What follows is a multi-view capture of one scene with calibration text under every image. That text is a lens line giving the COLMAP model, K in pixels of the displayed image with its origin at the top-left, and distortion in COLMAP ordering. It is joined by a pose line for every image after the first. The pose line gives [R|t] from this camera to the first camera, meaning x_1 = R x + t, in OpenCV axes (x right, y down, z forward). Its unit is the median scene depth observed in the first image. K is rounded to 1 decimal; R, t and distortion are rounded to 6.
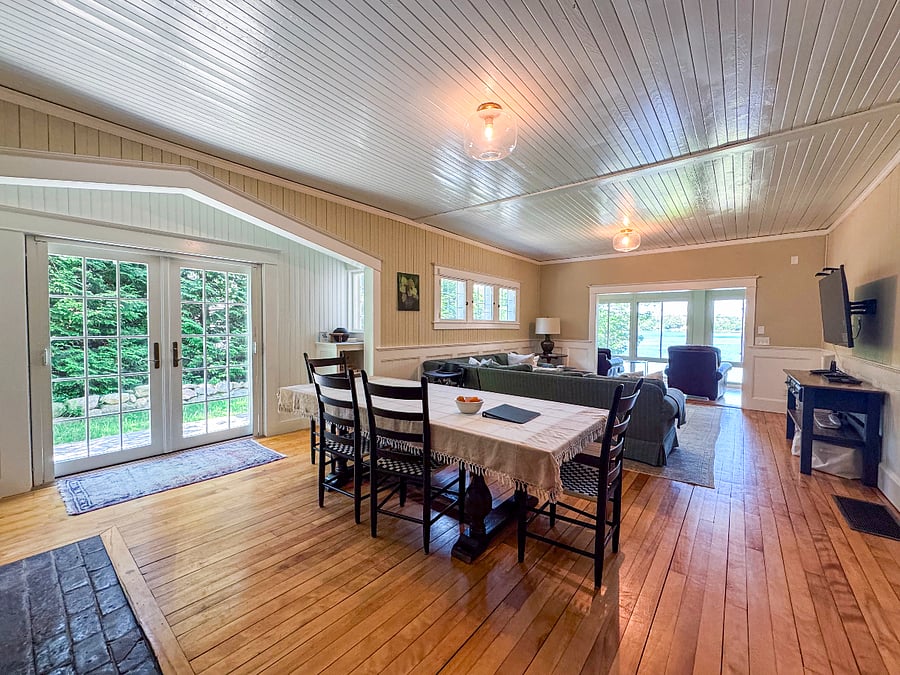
lens RADIAL K [[361.8, 0, 448.6], [0, 361.8, 338.7], [0, 0, 1]] dist [-0.006336, -0.000227]
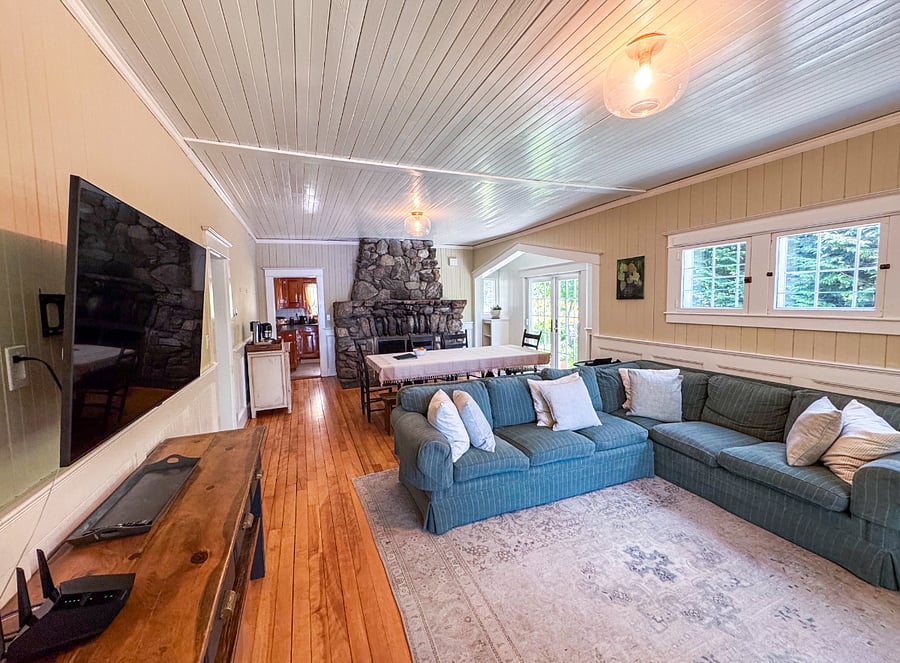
lens RADIAL K [[377.6, 0, 449.8], [0, 377.6, 326.4], [0, 0, 1]] dist [-0.008661, 0.000953]
pose [[-0.484560, 0.064001, -0.872414, 0.942613], [-0.020180, 0.996237, 0.084293, -0.081787], [0.874525, 0.058450, -0.481445, 1.081582]]
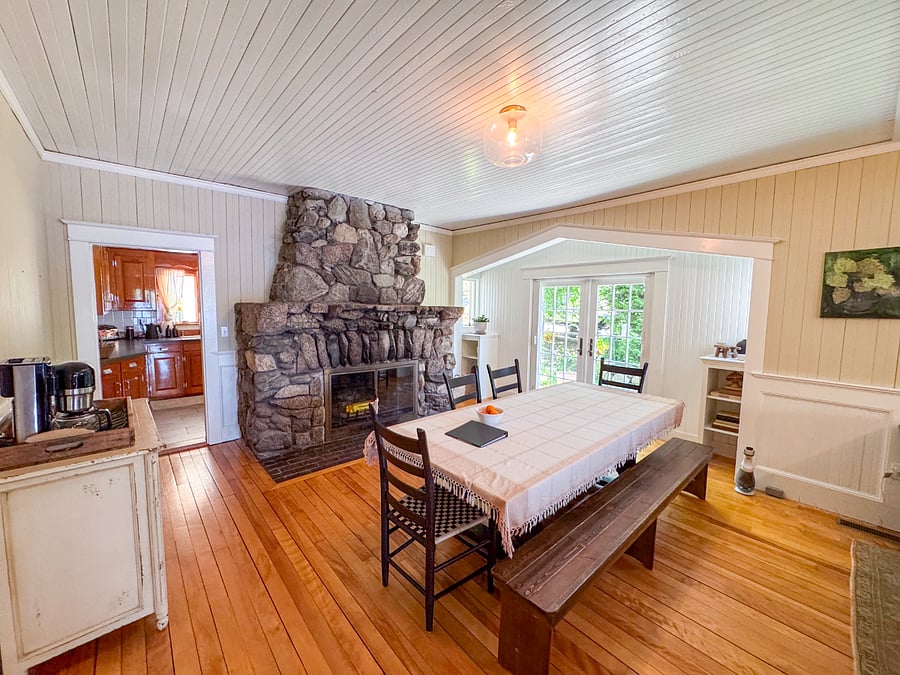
lens RADIAL K [[361.8, 0, 450.8], [0, 361.8, 337.0], [0, 0, 1]] dist [-0.006336, -0.000227]
pose [[-0.149447, 0.075022, -0.985919, 0.522307], [-0.058040, 0.994732, 0.084491, -0.061100], [0.987065, 0.069850, -0.144306, 0.484989]]
